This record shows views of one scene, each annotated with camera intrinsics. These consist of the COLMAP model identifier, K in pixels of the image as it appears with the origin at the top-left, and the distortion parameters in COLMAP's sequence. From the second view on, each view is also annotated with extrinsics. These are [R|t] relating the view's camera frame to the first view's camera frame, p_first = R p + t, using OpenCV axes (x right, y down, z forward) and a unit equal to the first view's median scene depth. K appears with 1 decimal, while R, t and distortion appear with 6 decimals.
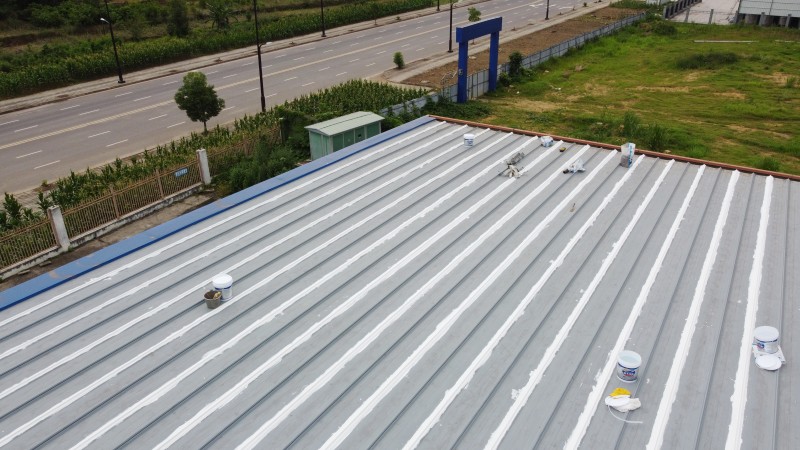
lens RADIAL K [[608.5, 0, 399.0], [0, 608.5, 220.2], [0, 0, 1]] dist [-0.007309, 0.000910]
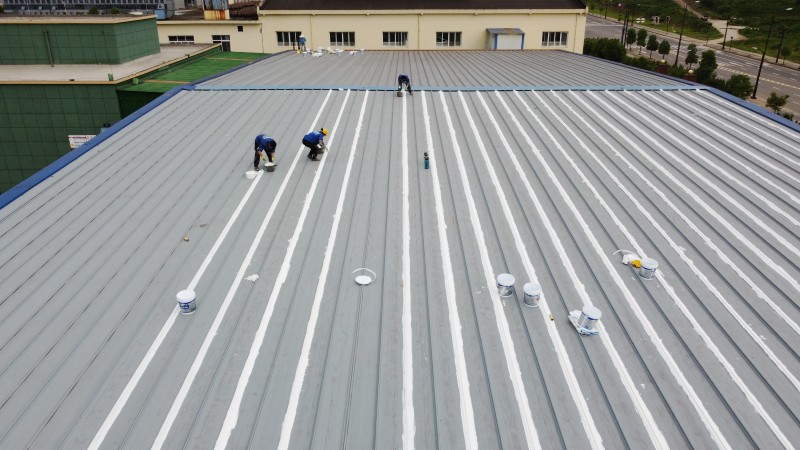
lens RADIAL K [[608.5, 0, 399.0], [0, 608.5, 220.2], [0, 0, 1]] dist [-0.007309, 0.000910]
pose [[-0.857420, 0.203862, -0.472516, 0.171398], [-0.217520, 0.688565, 0.691783, -0.077394], [0.466386, 0.695930, -0.546045, 0.161214]]
